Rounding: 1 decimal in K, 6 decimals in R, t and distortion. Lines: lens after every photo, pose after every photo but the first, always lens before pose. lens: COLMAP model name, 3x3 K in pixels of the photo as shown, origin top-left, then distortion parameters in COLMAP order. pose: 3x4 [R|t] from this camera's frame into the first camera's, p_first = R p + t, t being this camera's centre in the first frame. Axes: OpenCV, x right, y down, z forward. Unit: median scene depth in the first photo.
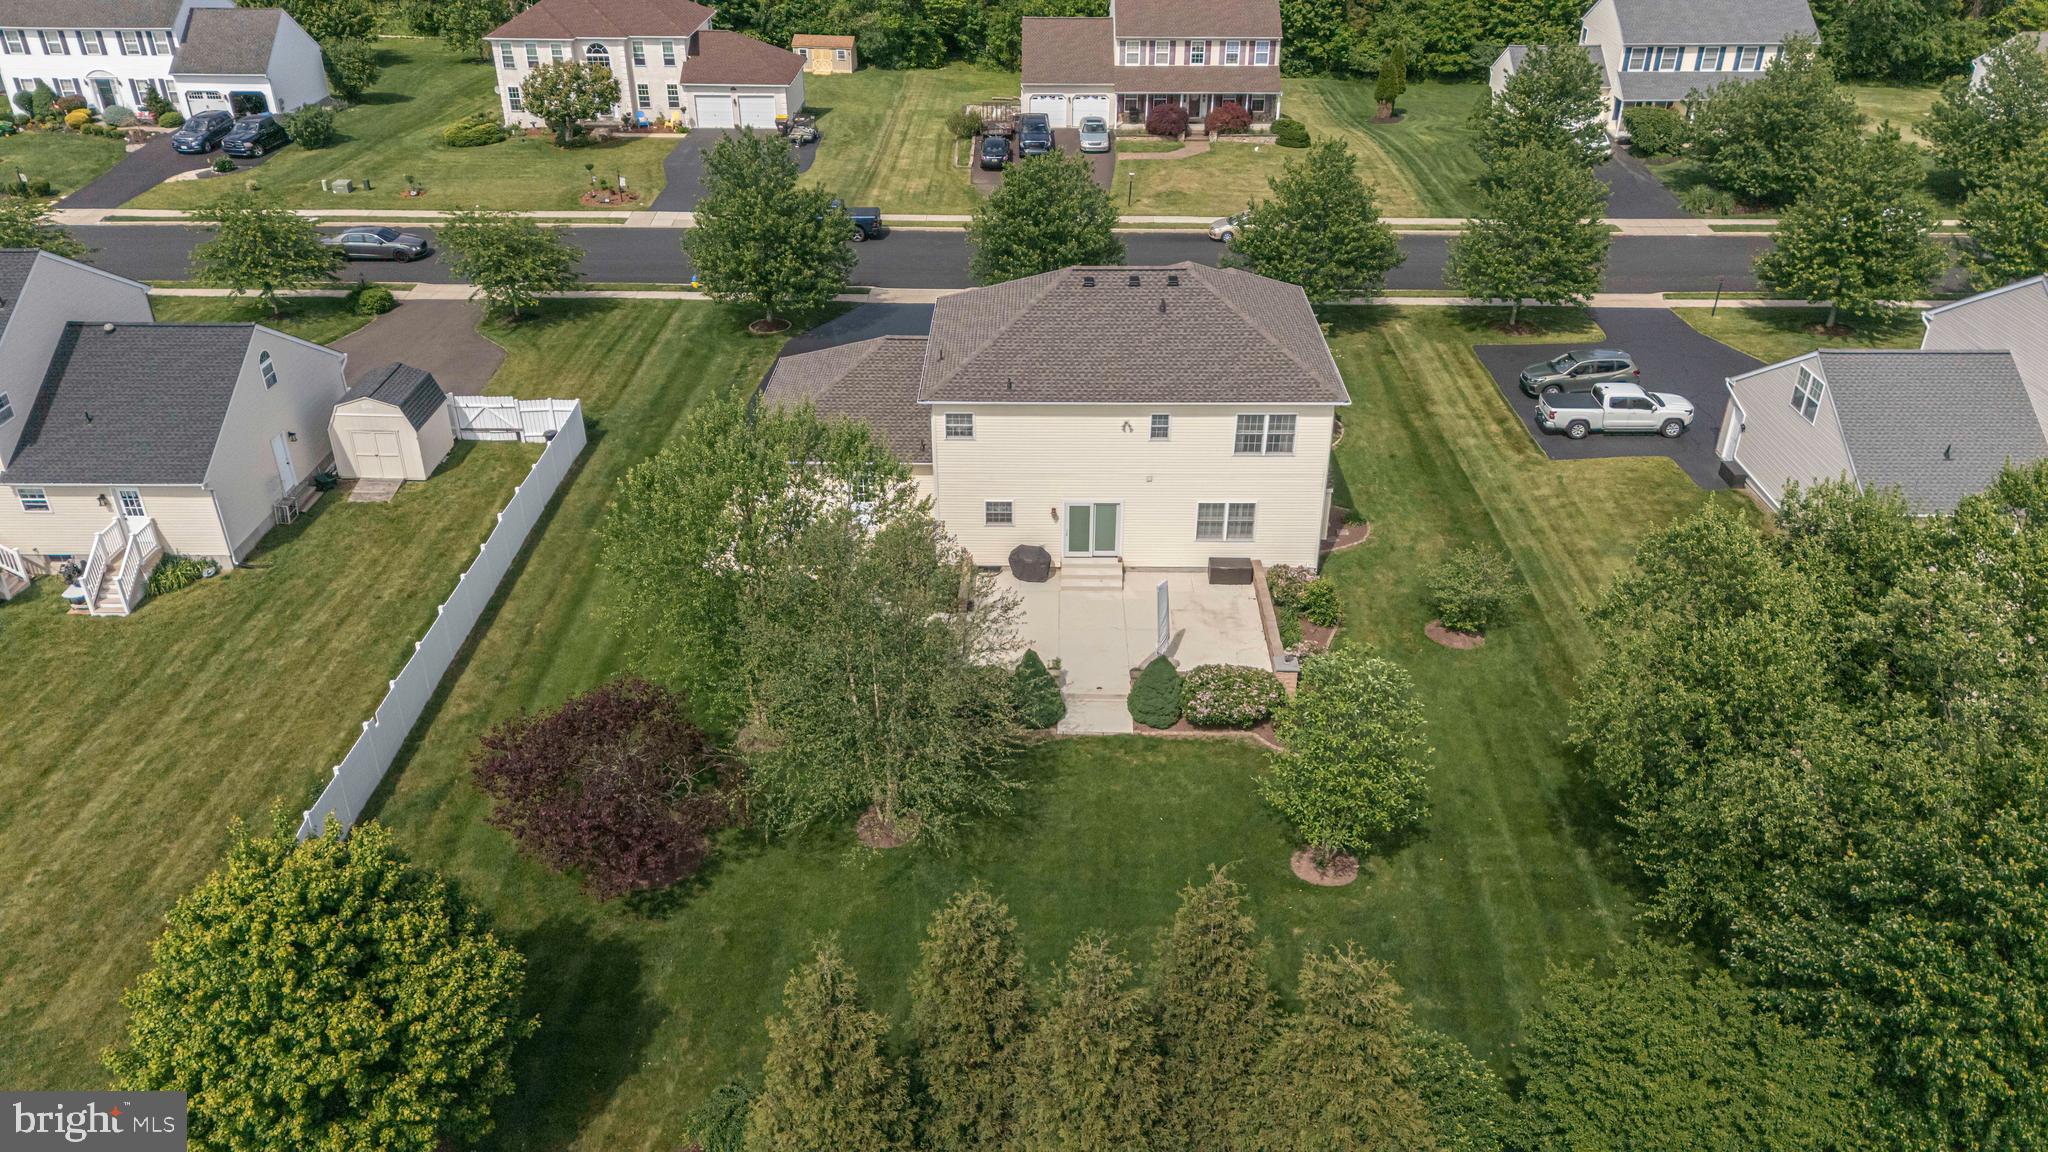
lens RADIAL K [[1401.1, 0, 1107.3], [0, 1401.1, 577.2], [0, 0, 1]] dist [0.041457, -0.031078]
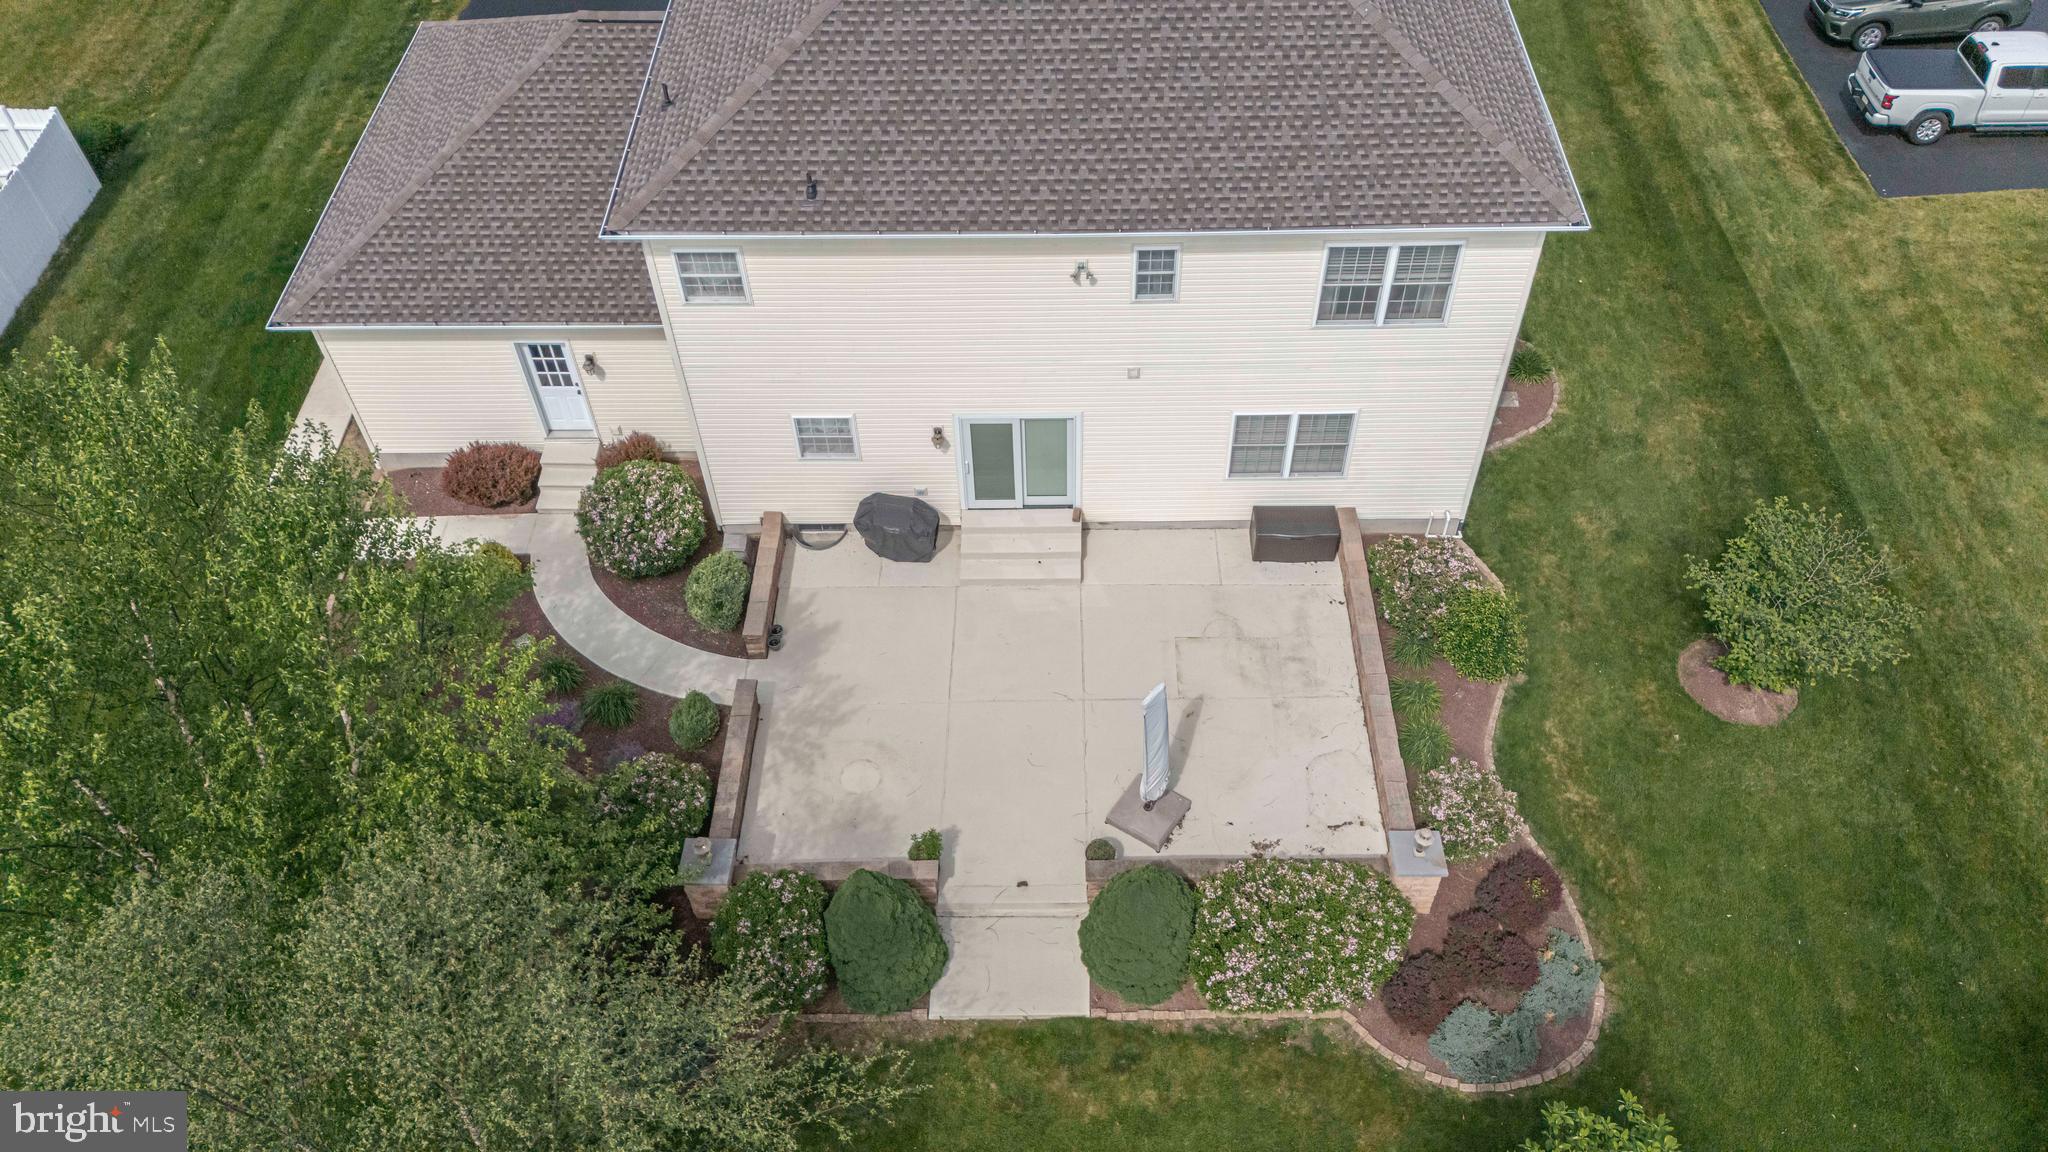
lens RADIAL K [[1401.1, 0, 1107.3], [0, 1401.1, 577.2], [0, 0, 1]] dist [0.041457, -0.031078]
pose [[0.999920, -0.001538, -0.012575, 0.026675], [0.005788, 0.938413, 0.345466, -0.167475], [0.011269, -0.345511, 0.938347, 0.525634]]
